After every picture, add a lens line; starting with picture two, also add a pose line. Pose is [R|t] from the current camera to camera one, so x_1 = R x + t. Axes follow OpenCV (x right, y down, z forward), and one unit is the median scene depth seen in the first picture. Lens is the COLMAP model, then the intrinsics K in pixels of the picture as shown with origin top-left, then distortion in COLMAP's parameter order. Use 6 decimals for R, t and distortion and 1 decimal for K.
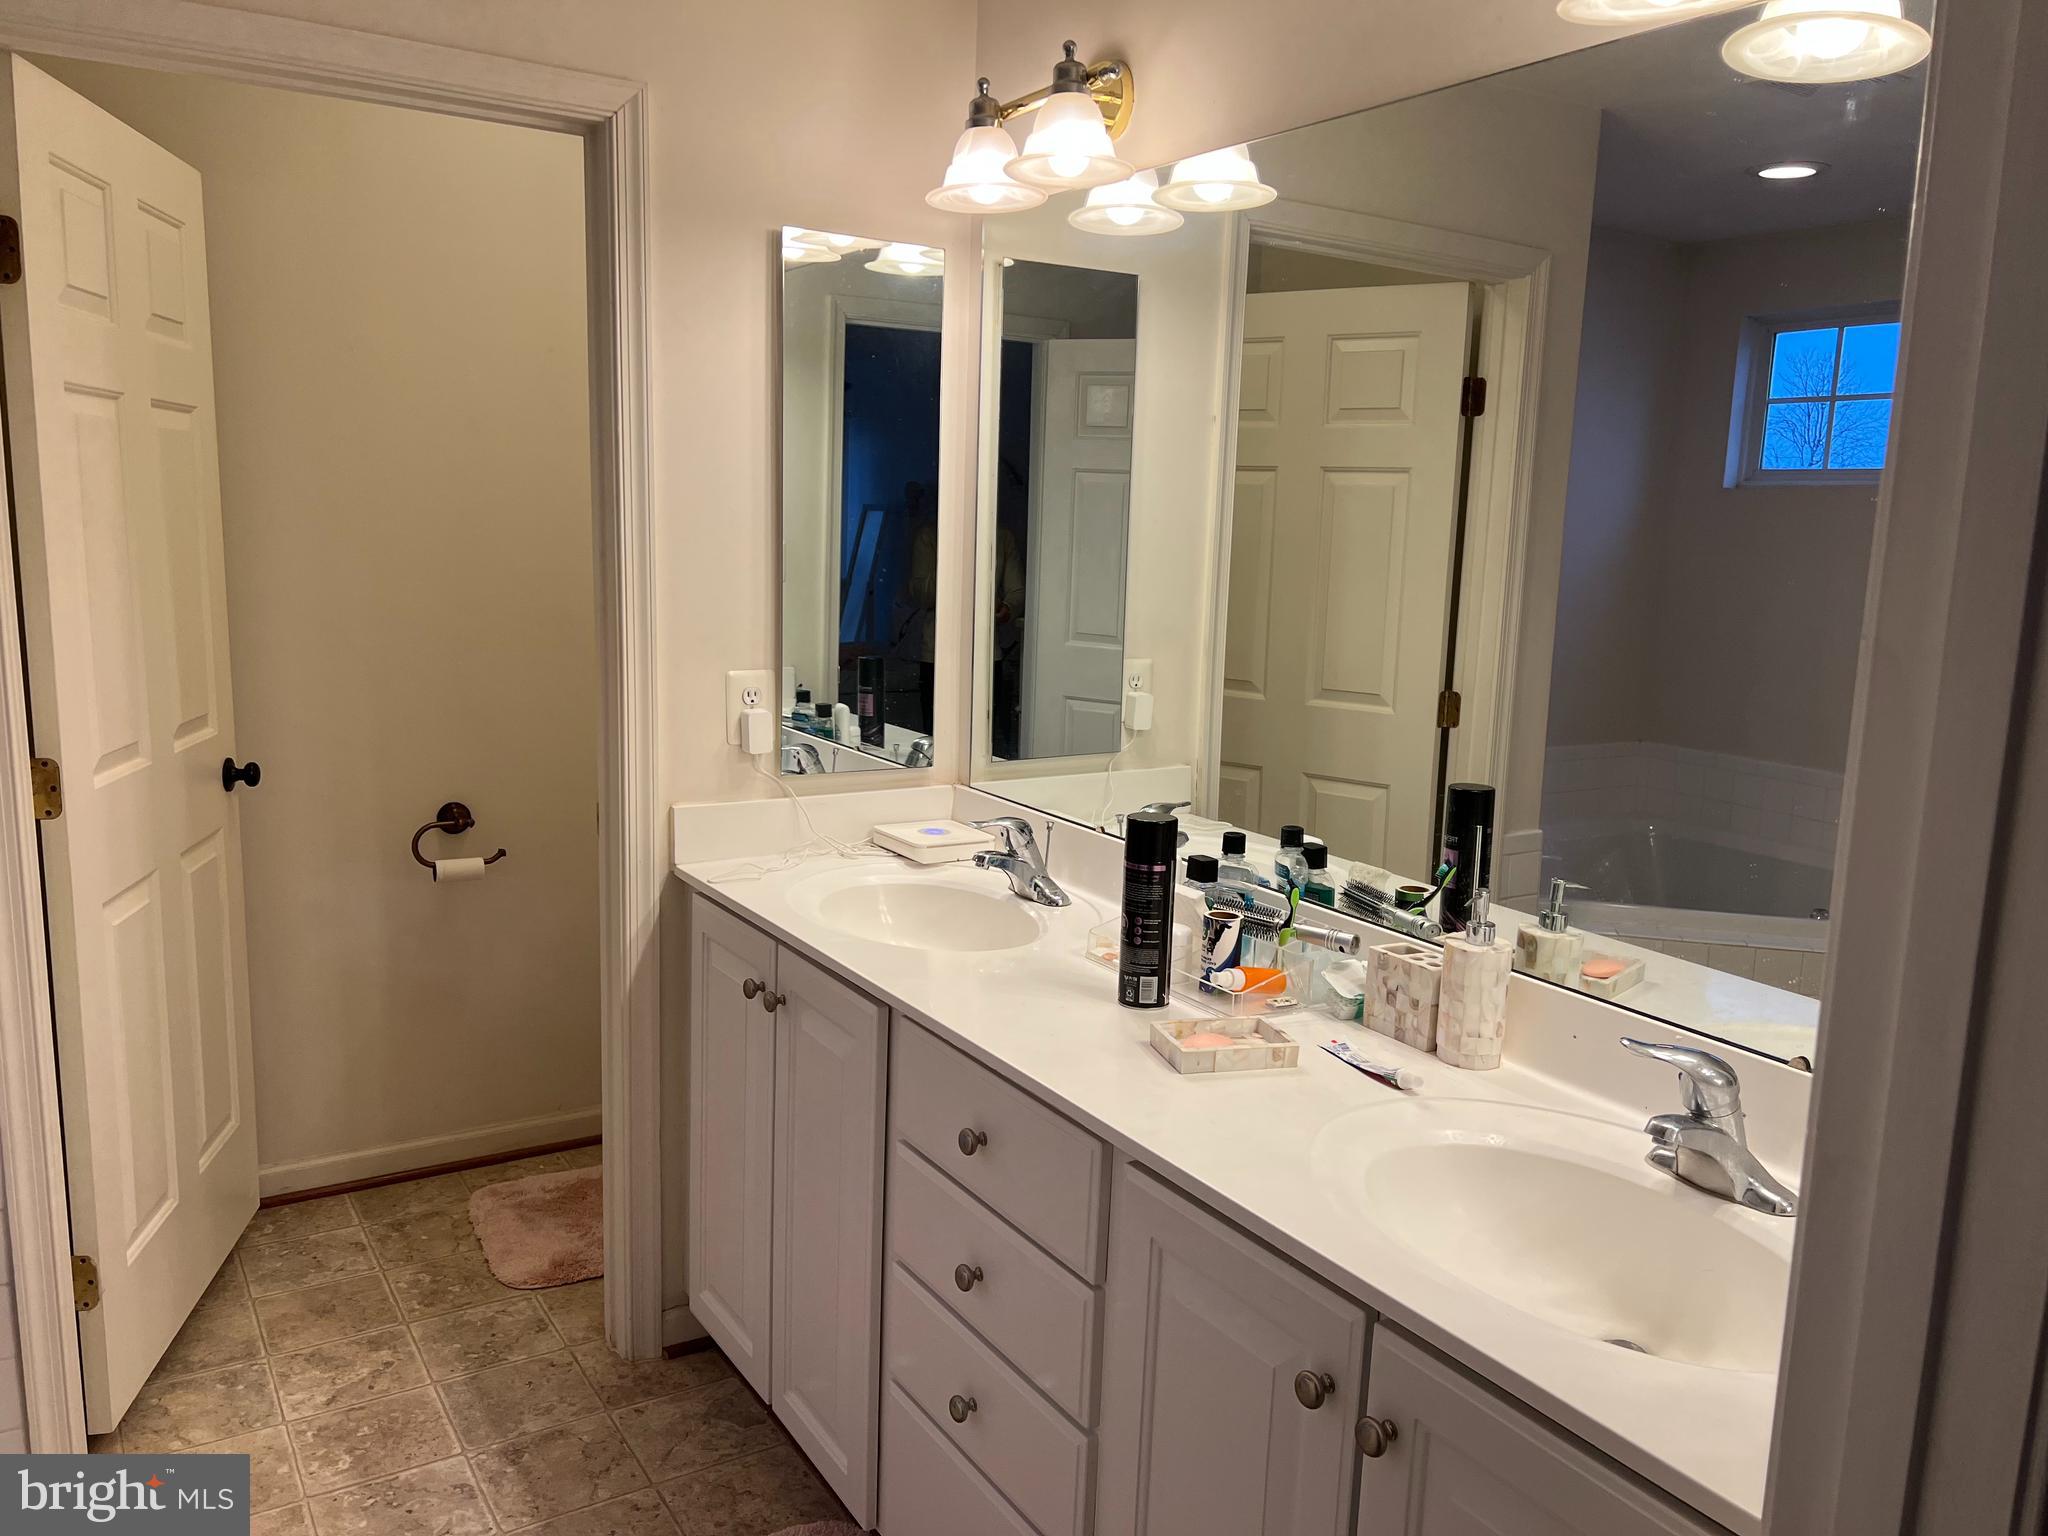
lens RADIAL K [[1527.9, 0, 1024.0], [0, 1527.9, 768.0], [0, 0, 1]] dist [0.060136, -0.084955]
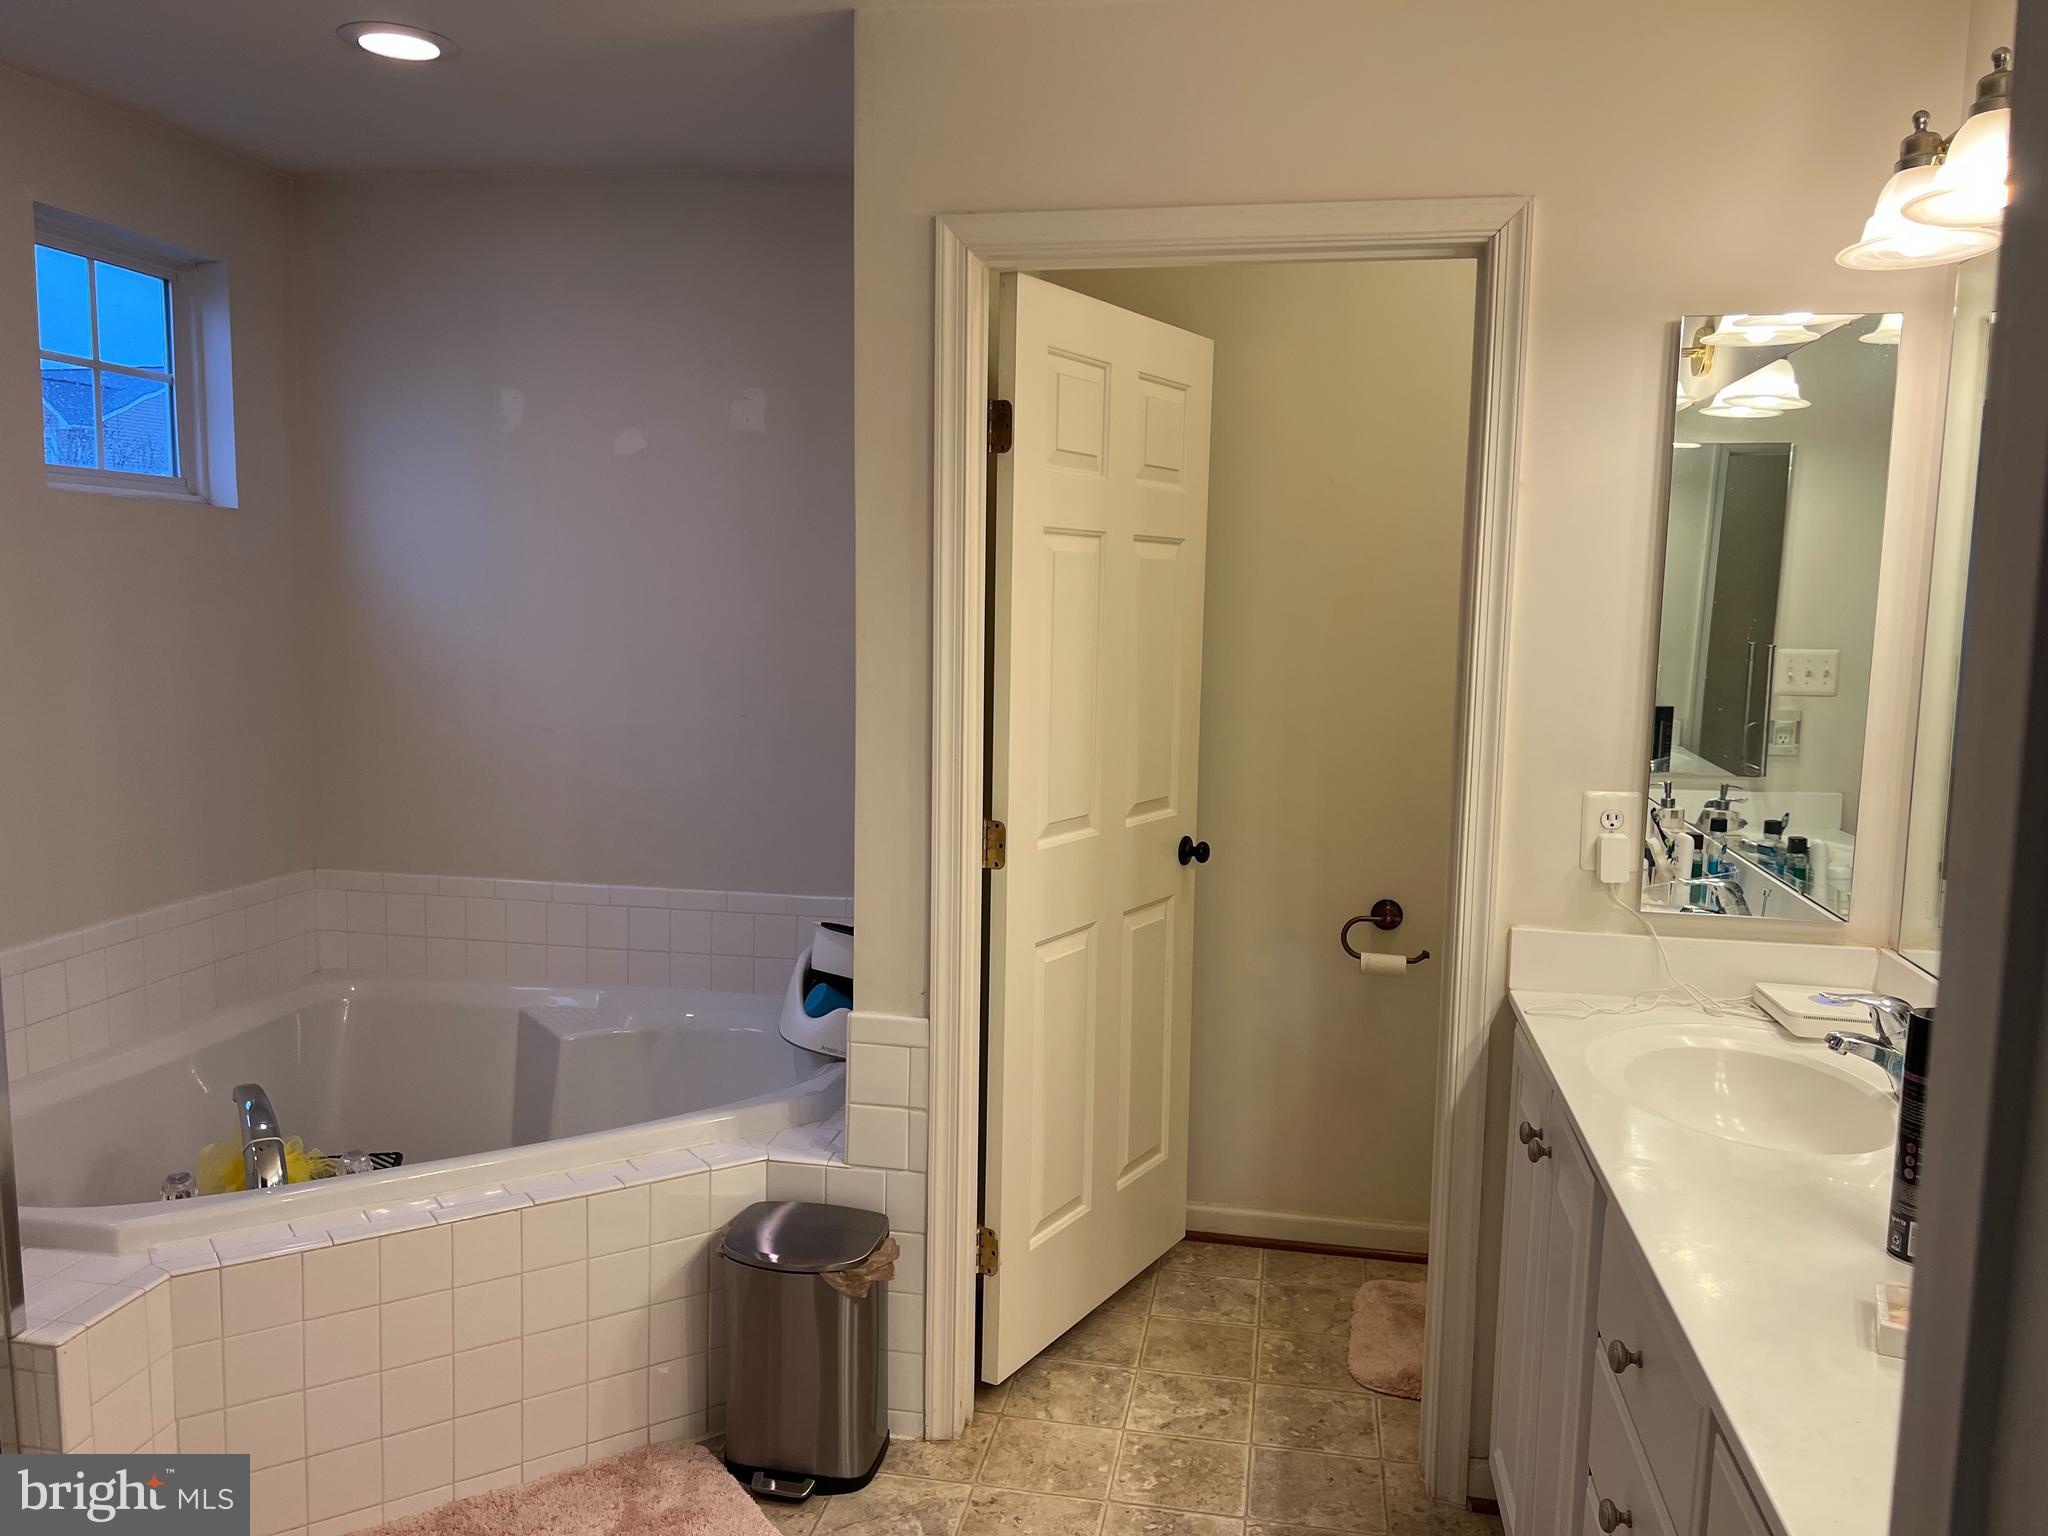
lens RADIAL K [[1546.0, 0, 1025.6], [0, 1546.0, 764.2], [0, 0, 1]] dist [0.078762, -0.114985]
pose [[0.727595, 0.057328, -0.683608, 0.203649], [-0.104560, 0.994127, -0.027919, -0.016860], [0.677992, 0.091792, 0.729315, 0.072545]]
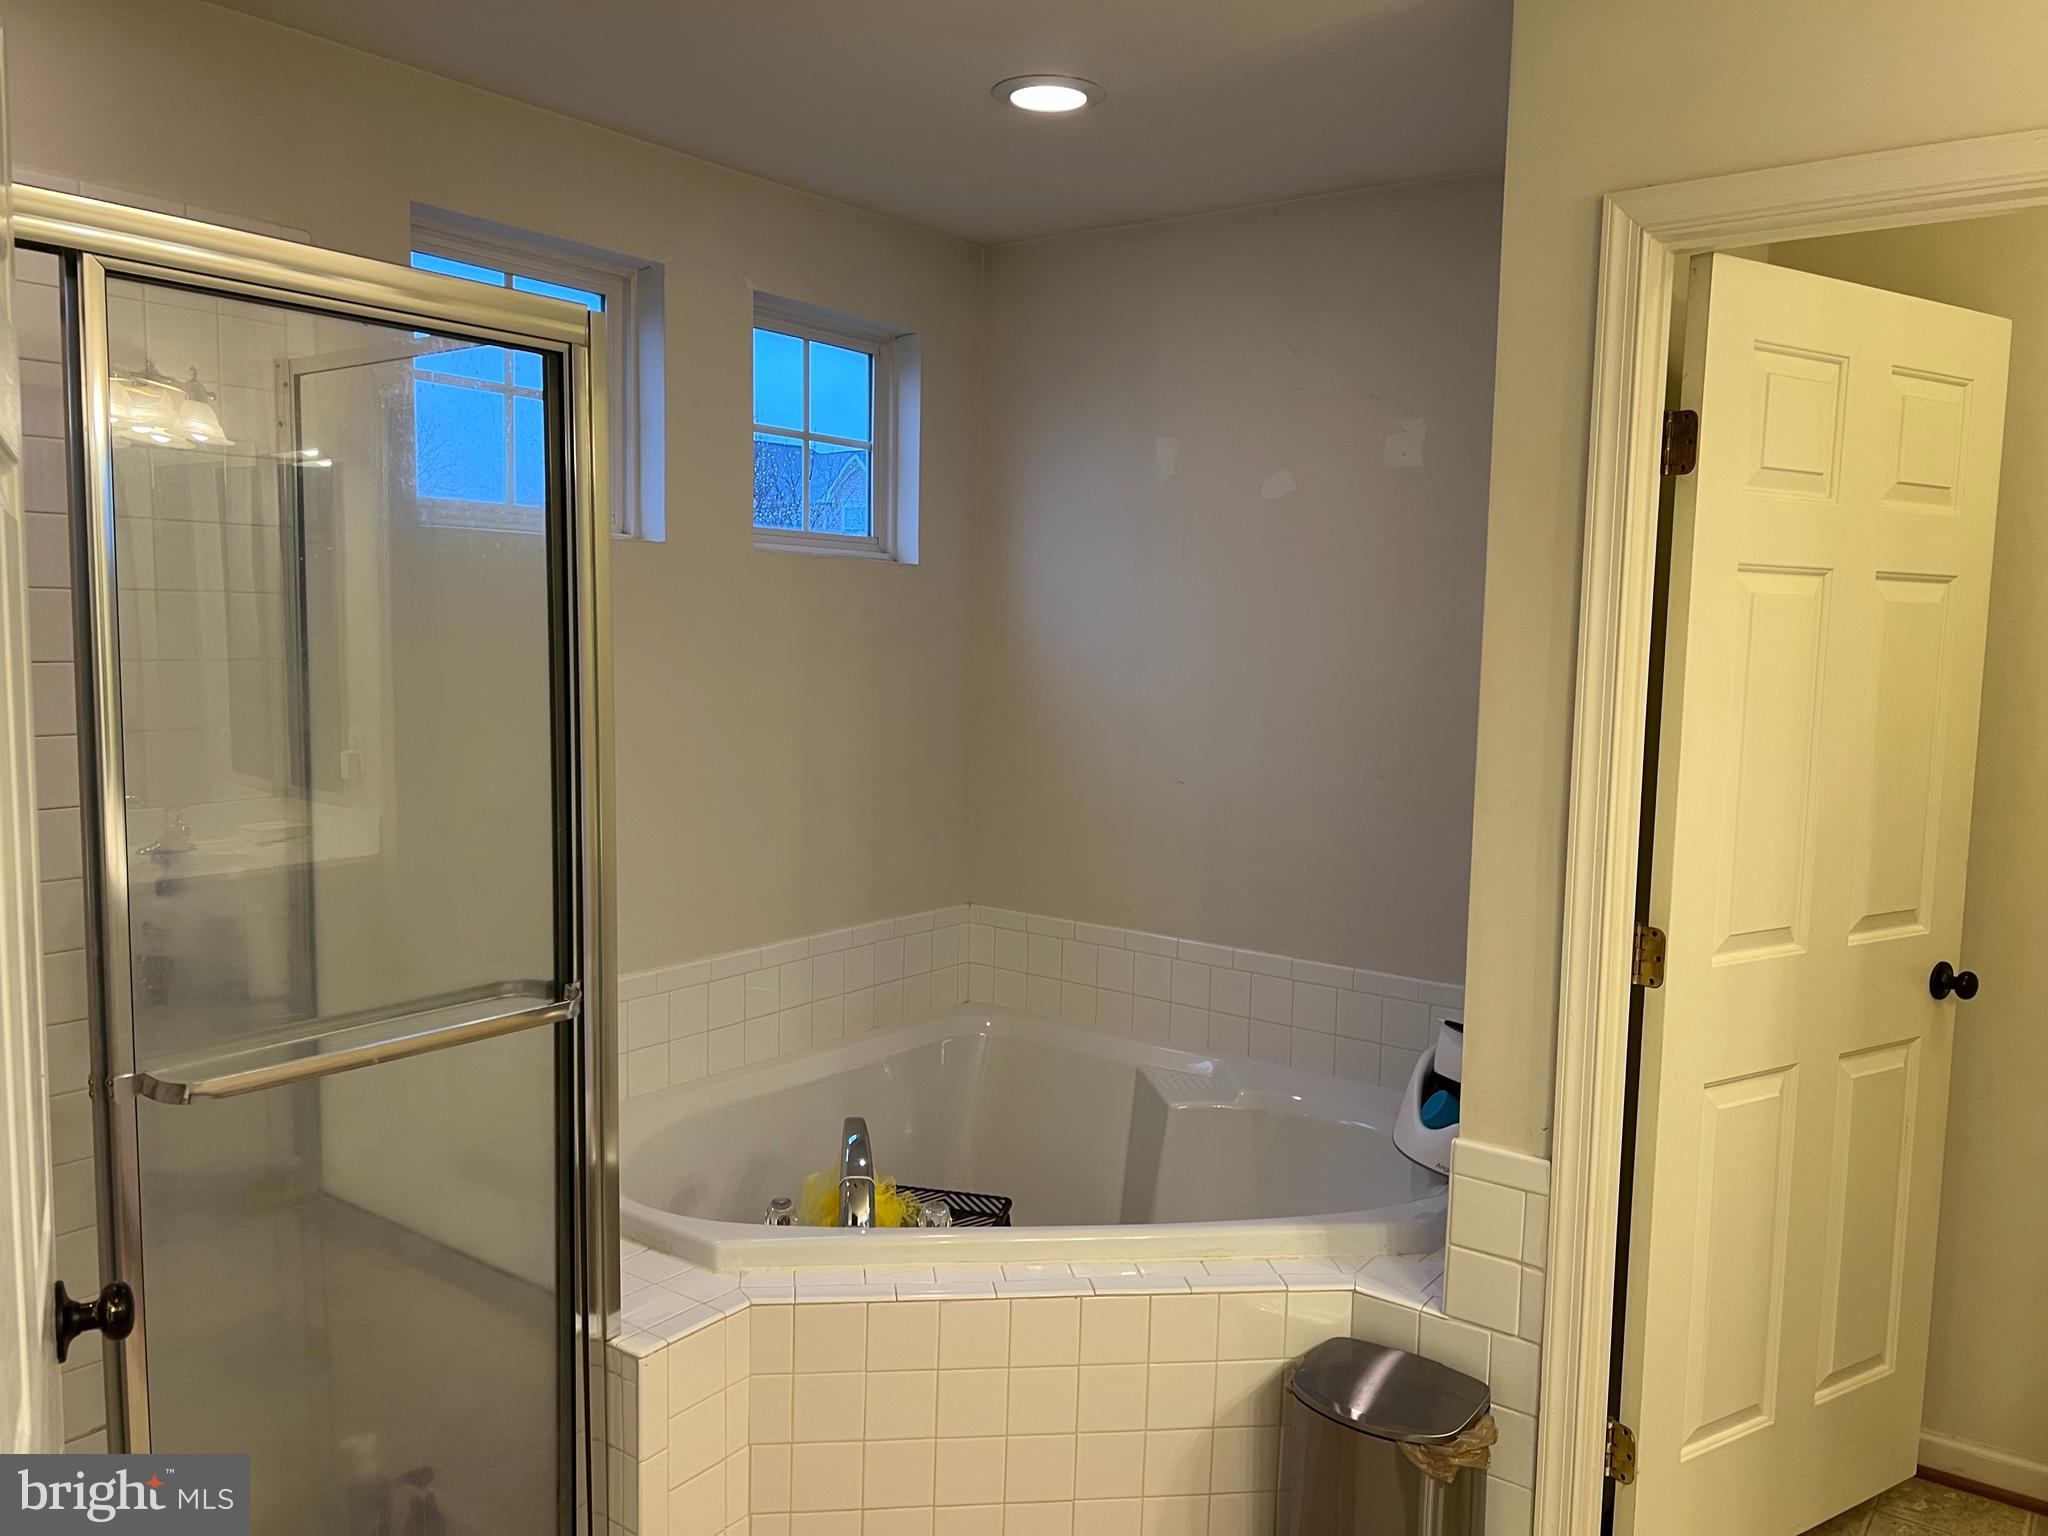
lens RADIAL K [[1527.9, 0, 1024.0], [0, 1527.9, 768.0], [0, 0, 1]] dist [0.060136, -0.084955]
pose [[0.334605, 0.066071, -0.940040, 0.148202], [-0.158166, 0.987326, 0.013096, -0.048886], [0.928990, 0.144300, 0.340814, 0.205043]]
